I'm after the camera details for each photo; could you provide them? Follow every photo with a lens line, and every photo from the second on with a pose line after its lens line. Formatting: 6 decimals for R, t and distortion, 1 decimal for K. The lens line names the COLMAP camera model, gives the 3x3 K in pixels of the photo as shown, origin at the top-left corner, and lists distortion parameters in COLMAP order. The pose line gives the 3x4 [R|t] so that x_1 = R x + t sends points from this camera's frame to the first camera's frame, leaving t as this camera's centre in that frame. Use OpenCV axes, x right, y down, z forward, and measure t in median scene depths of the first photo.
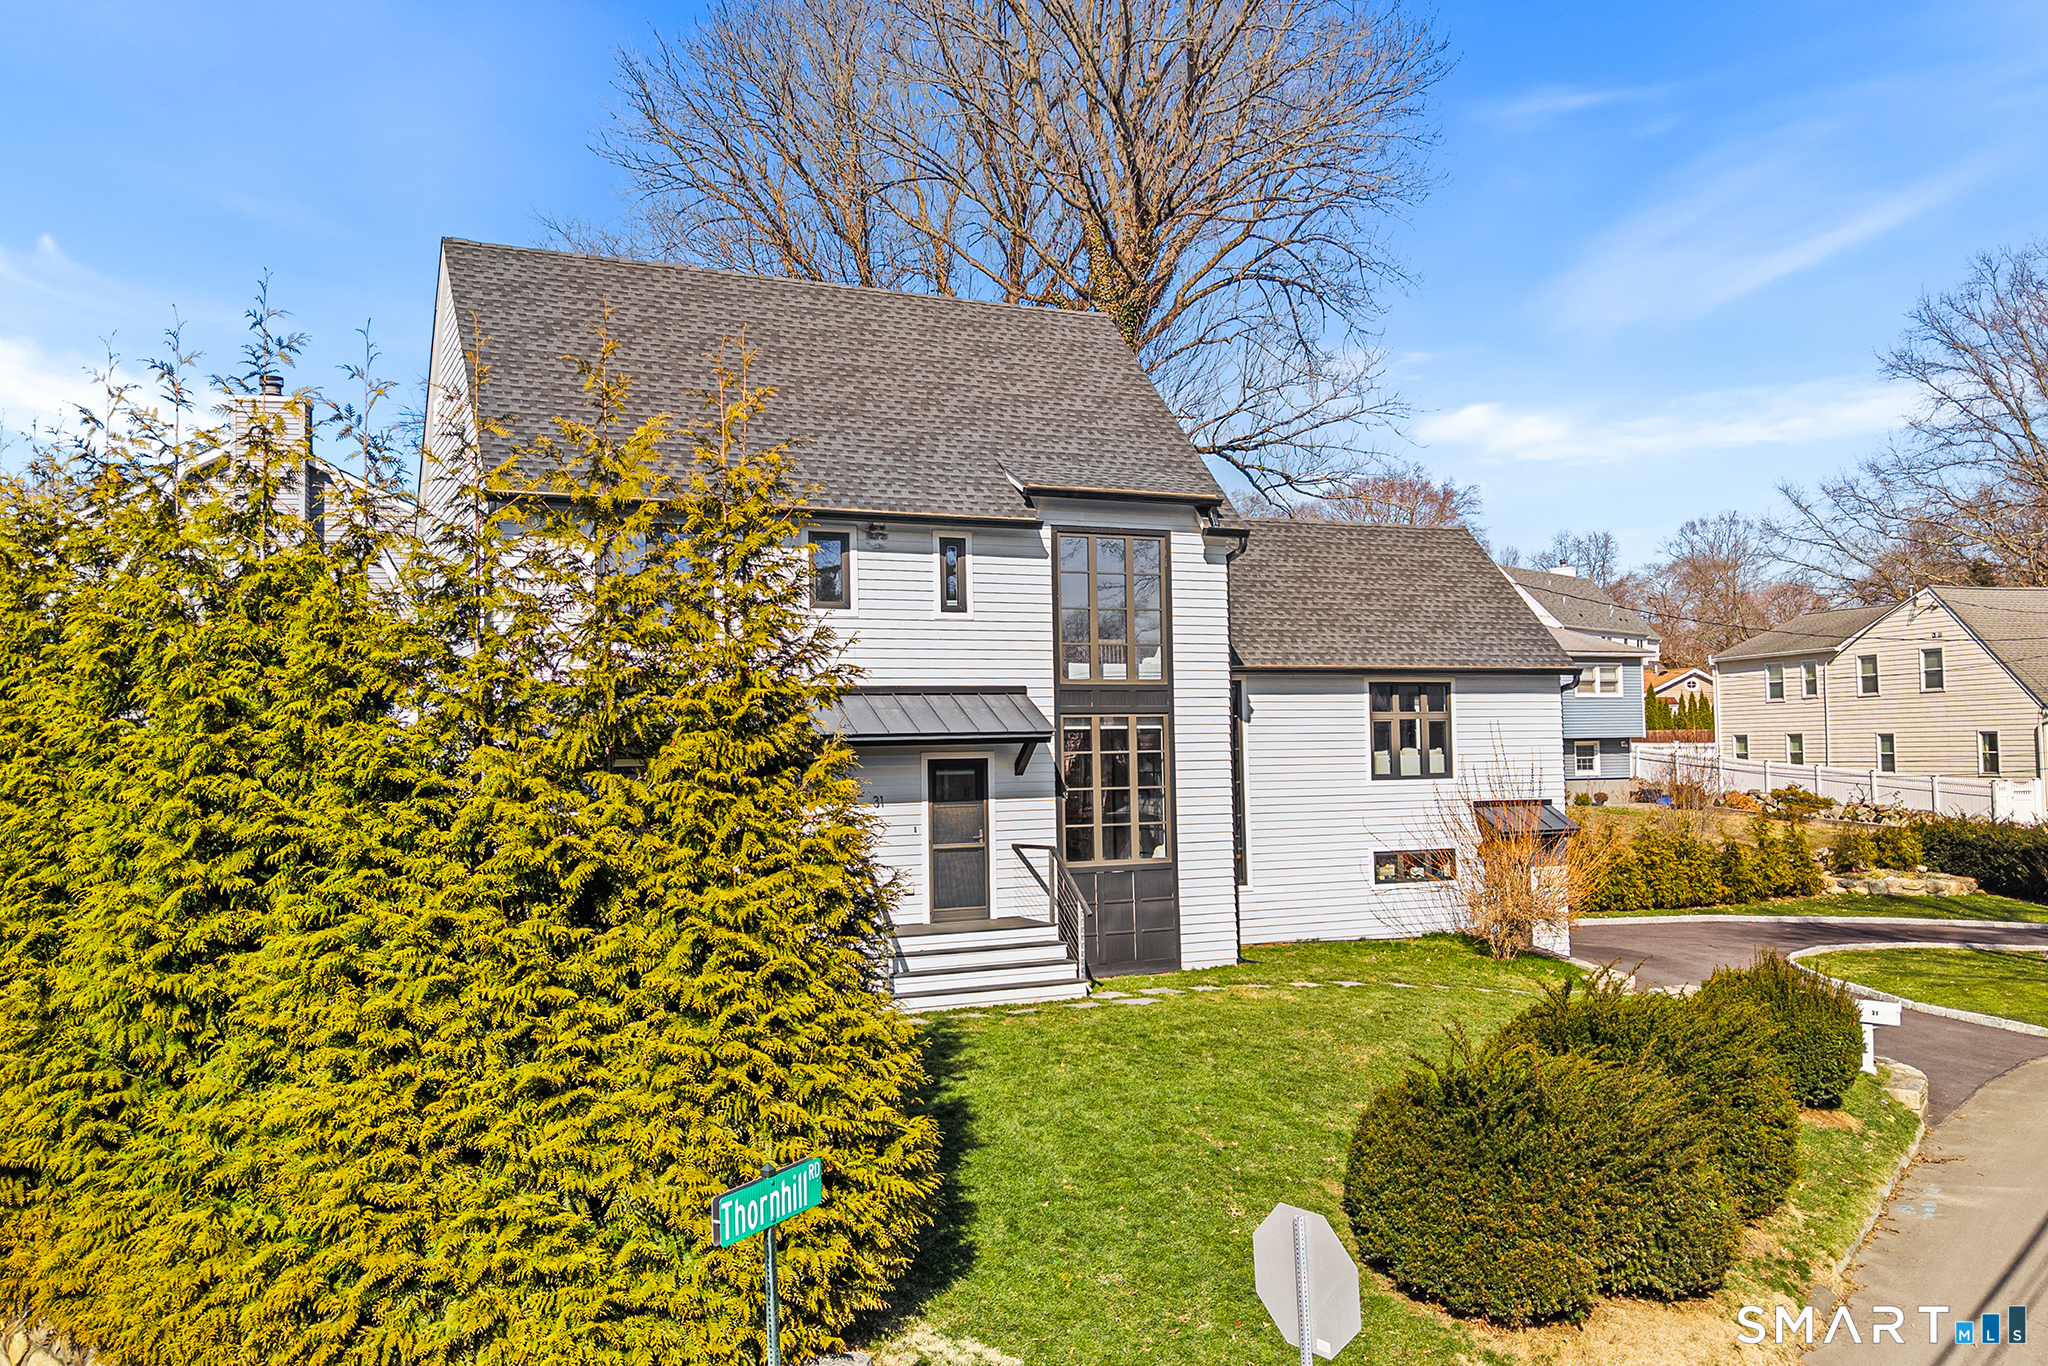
lens RADIAL K [[1727.3, 0, 1055.6], [0, 1727.3, 647.5], [0, 0, 1]] dist [-0.002569, 0.003145]
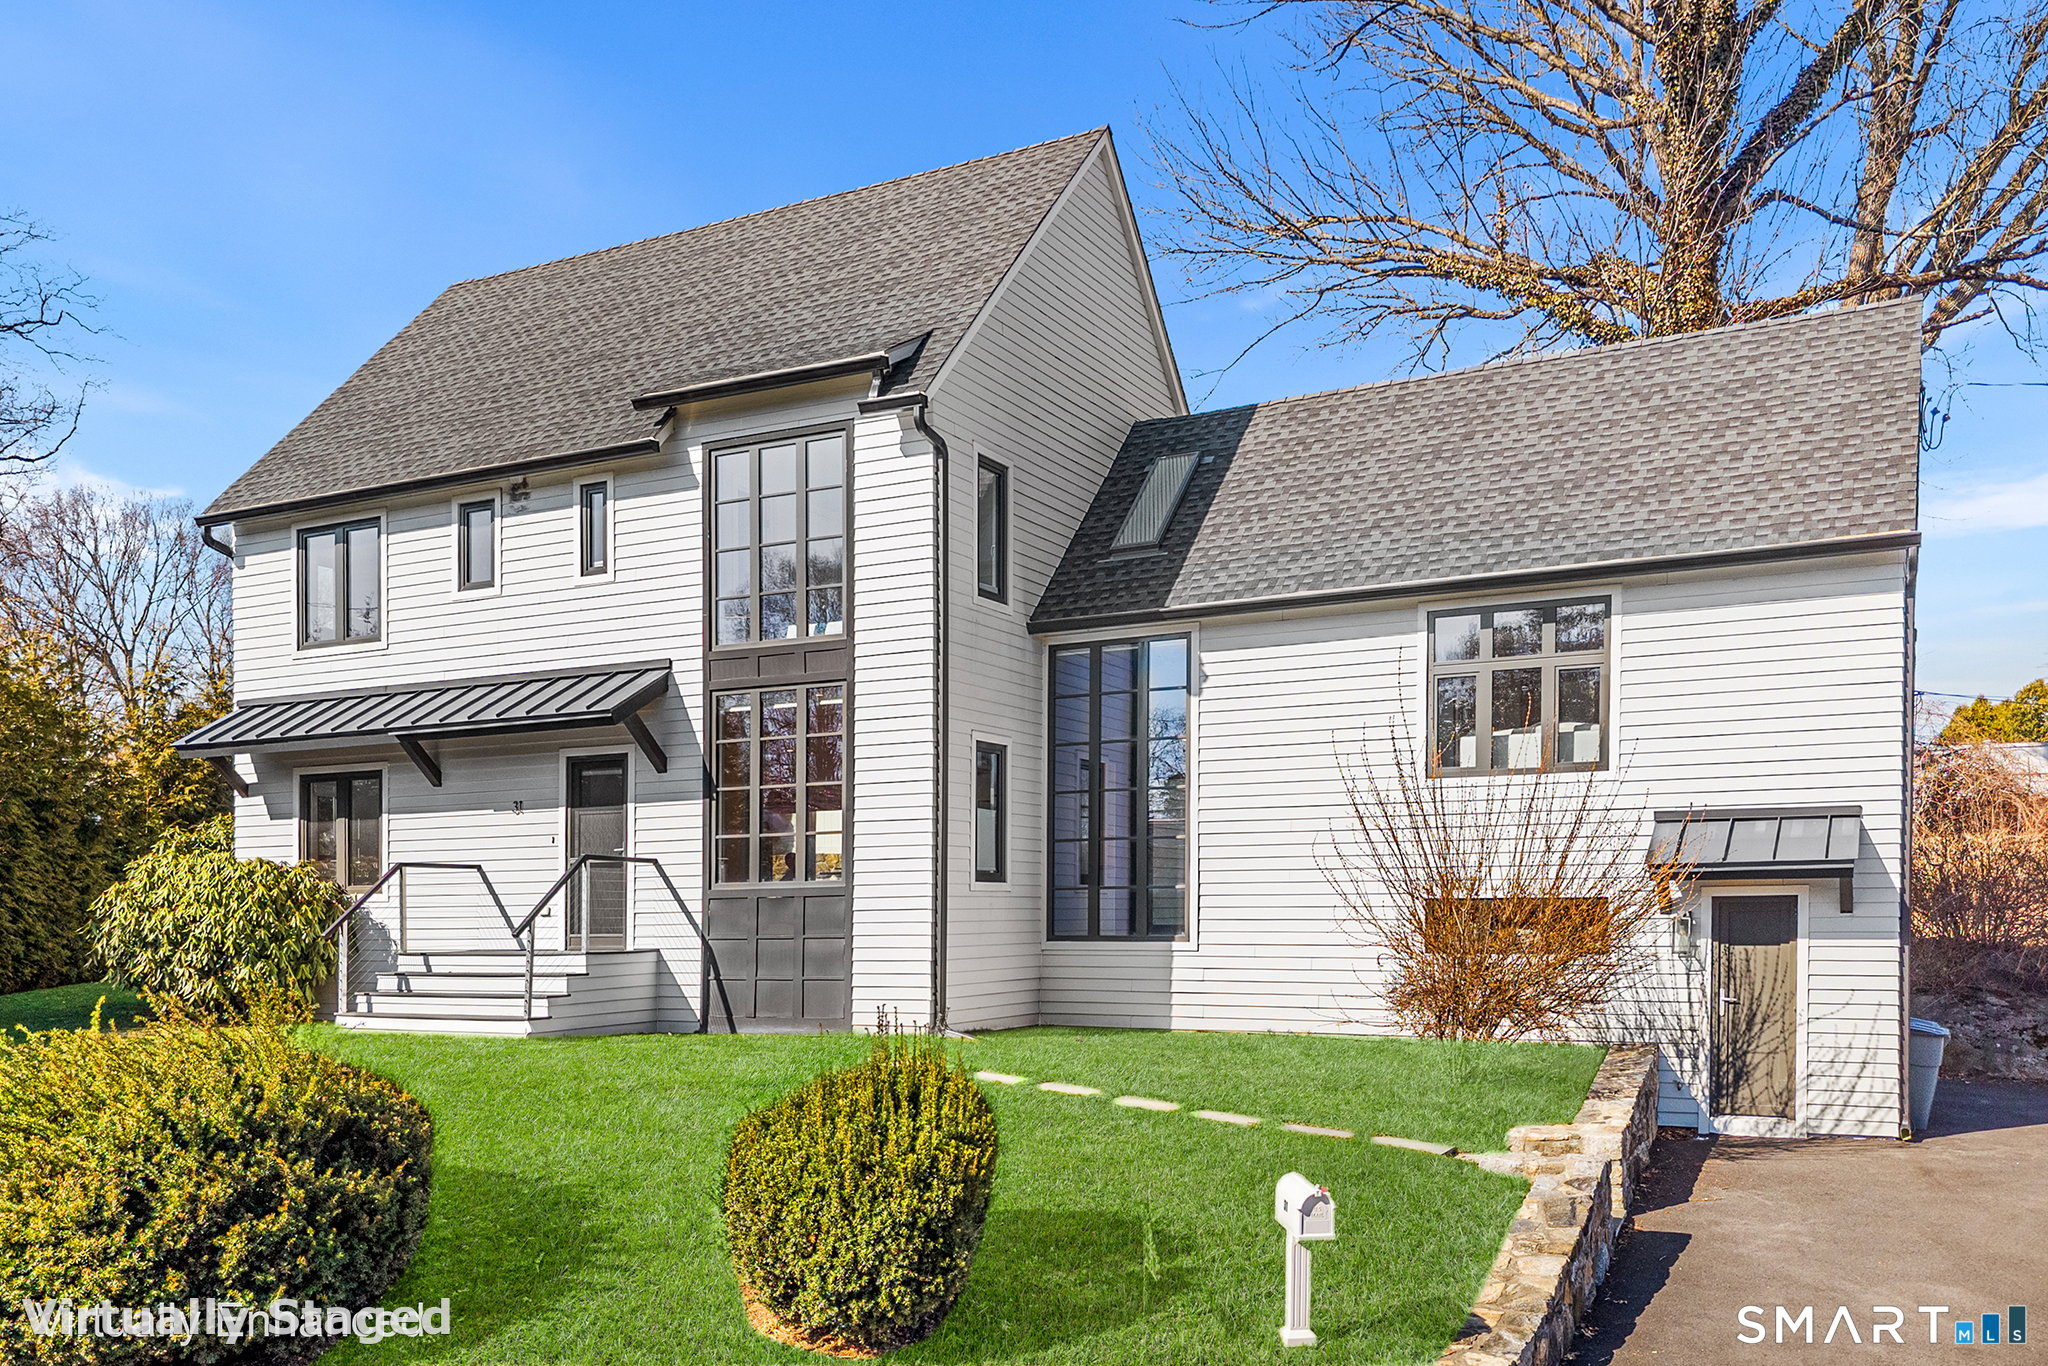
lens RADIAL K [[1701.4, 0, 1027.2], [0, 1701.4, 950.5], [0, 0, 1]] dist [0.002714, -0.001030]
pose [[0.589411, 0.031563, -0.807217, 0.680636], [0.049435, 0.995954, 0.075039, 0.100739], [0.806320, -0.084134, 0.585466, 0.645356]]
